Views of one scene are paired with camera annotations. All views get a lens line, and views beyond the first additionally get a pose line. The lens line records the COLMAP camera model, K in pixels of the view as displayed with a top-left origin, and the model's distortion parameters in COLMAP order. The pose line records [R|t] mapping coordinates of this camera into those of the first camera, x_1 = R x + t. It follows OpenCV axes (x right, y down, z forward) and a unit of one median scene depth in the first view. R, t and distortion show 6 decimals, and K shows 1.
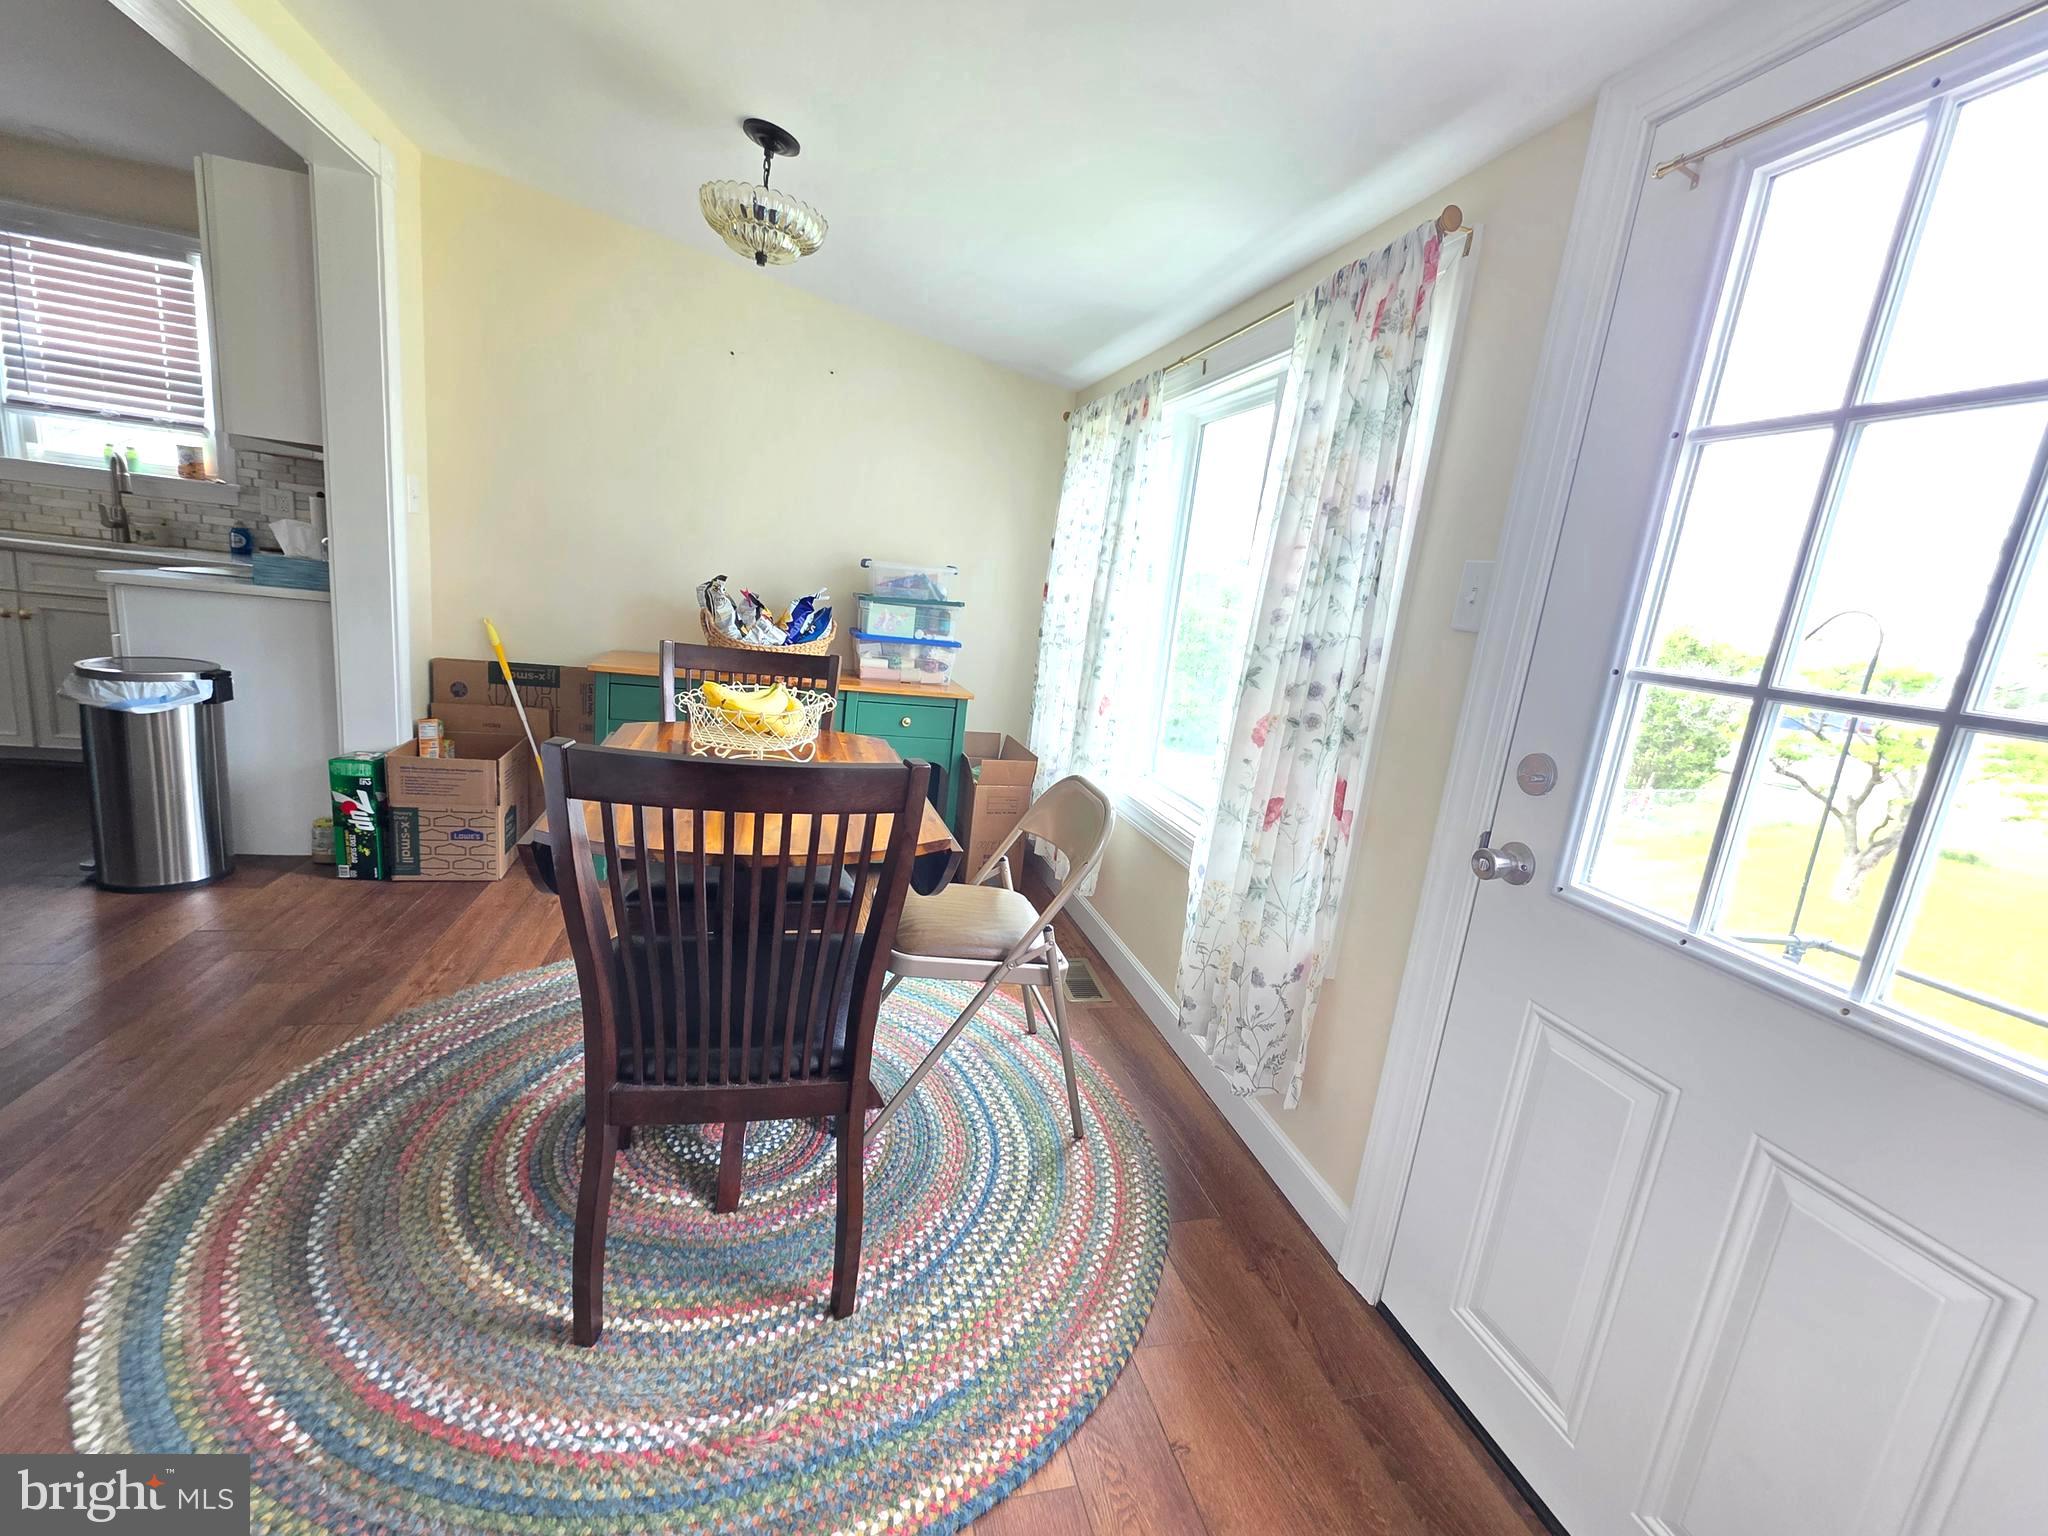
lens RADIAL K [[835.3, 0, 1026.7], [0, 835.3, 762.2], [0, 0, 1]] dist [0.000848, 0.000447]
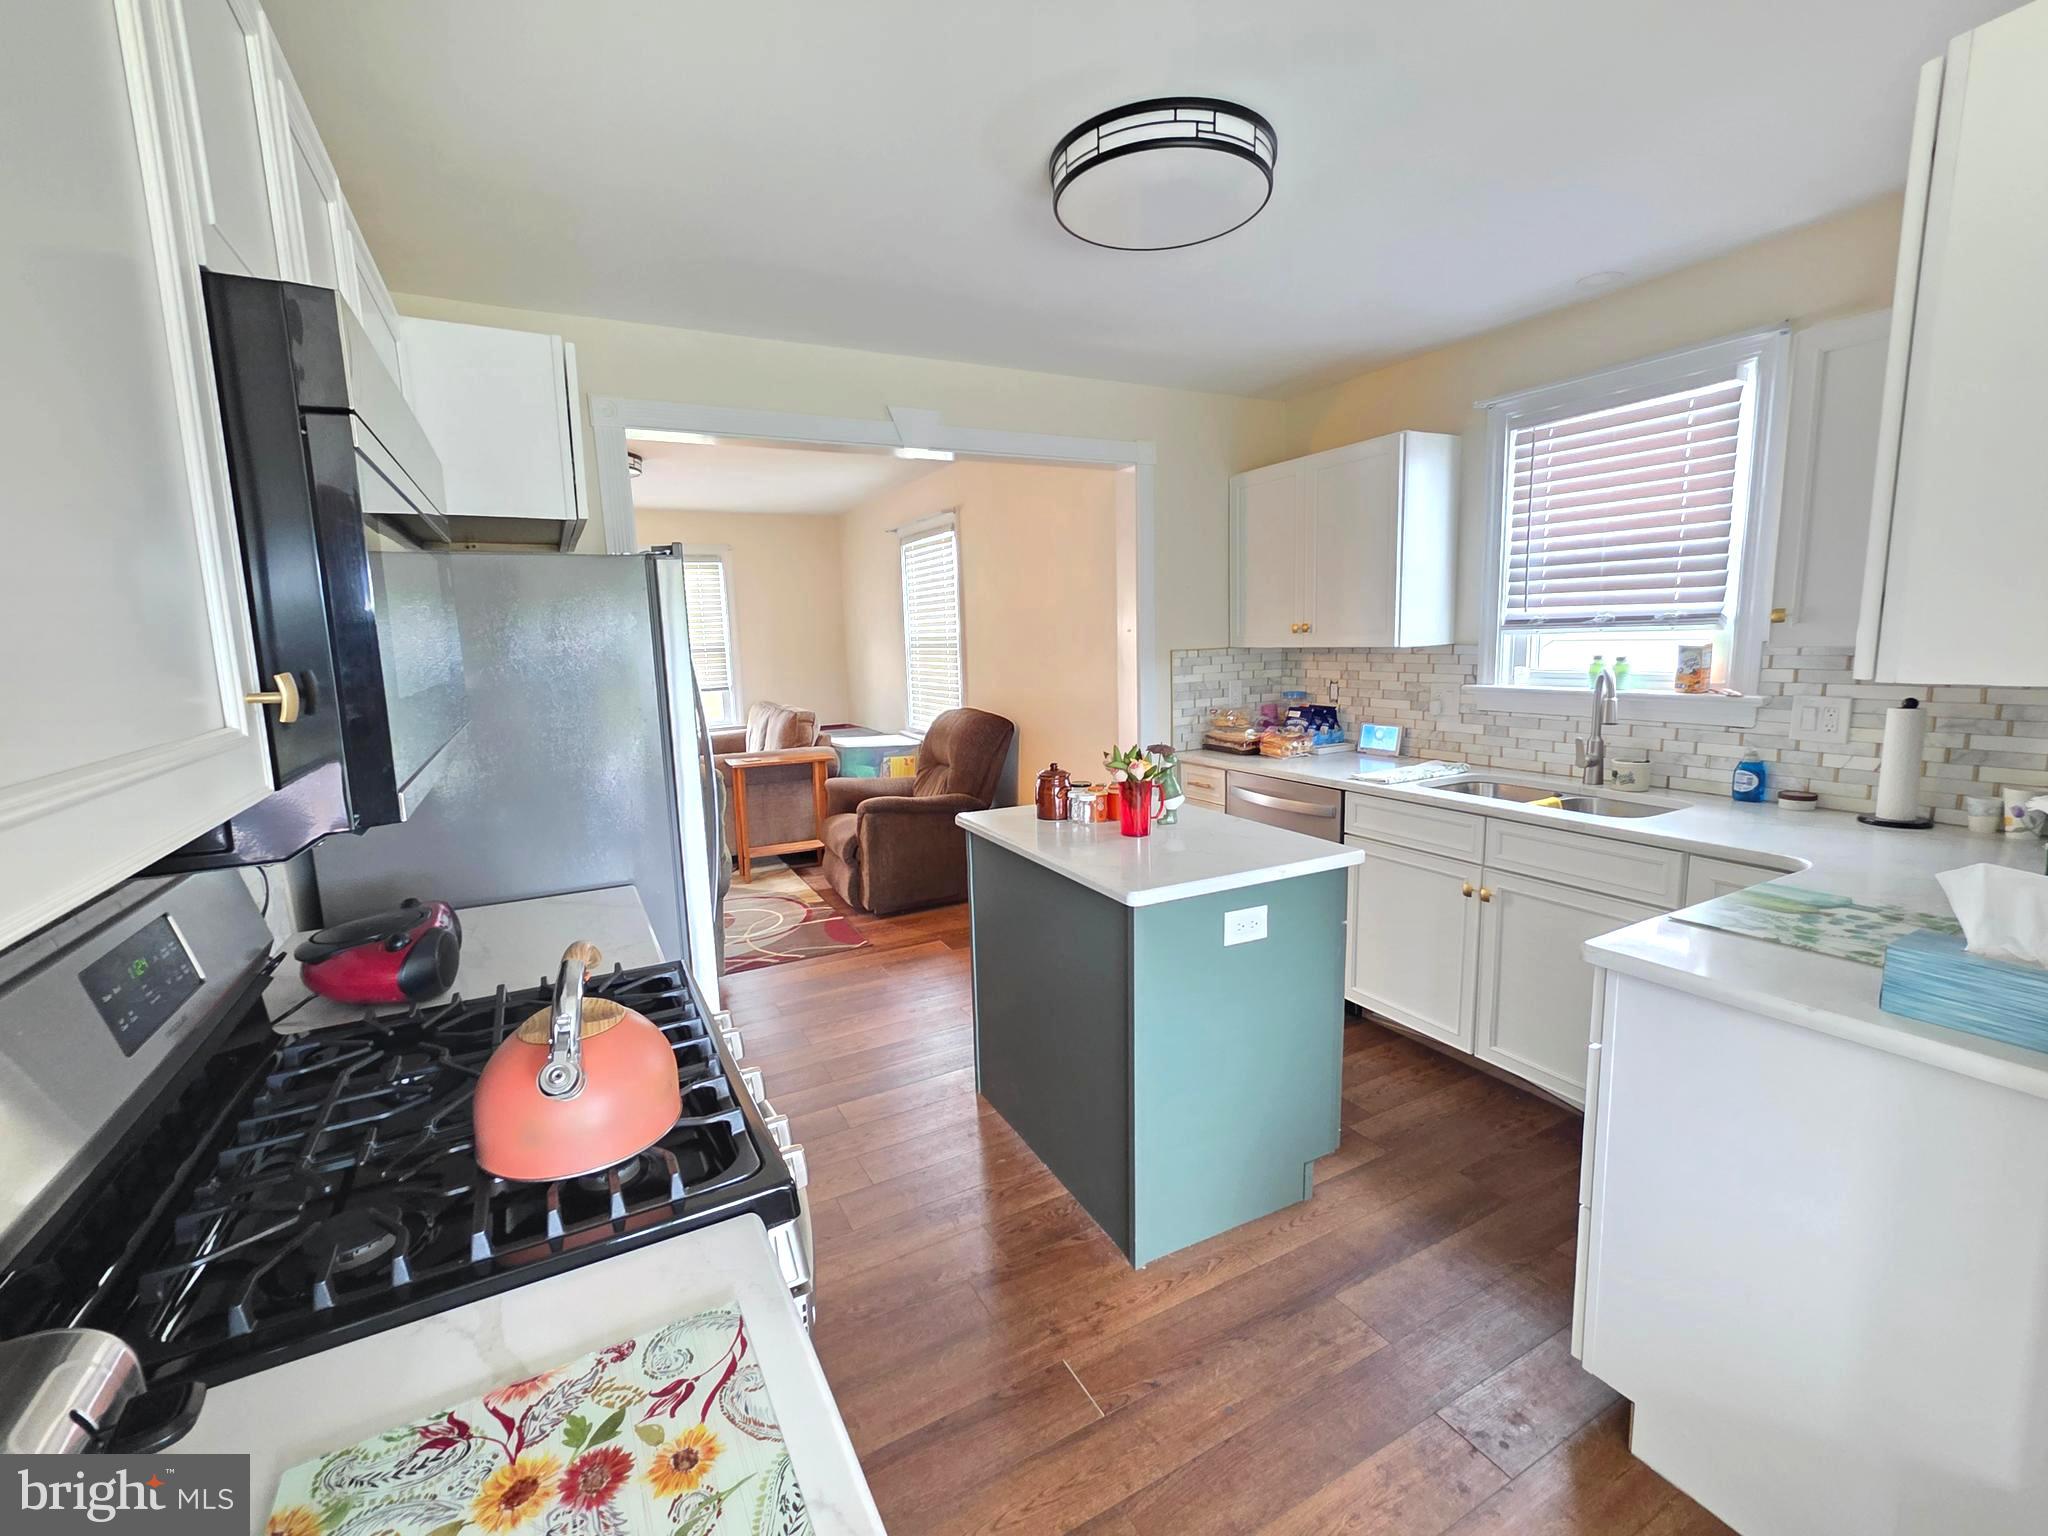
lens RADIAL K [[882.6, 0, 1024.0], [0, 882.6, 768.0], [0, 0, 1]] dist [-0.000634, -0.000065]
pose [[0.214244, 0.015835, -0.976652, -0.423188], [-0.145735, 0.989195, -0.015931, -0.191920], [0.965847, 0.145746, 0.214237, 0.339400]]
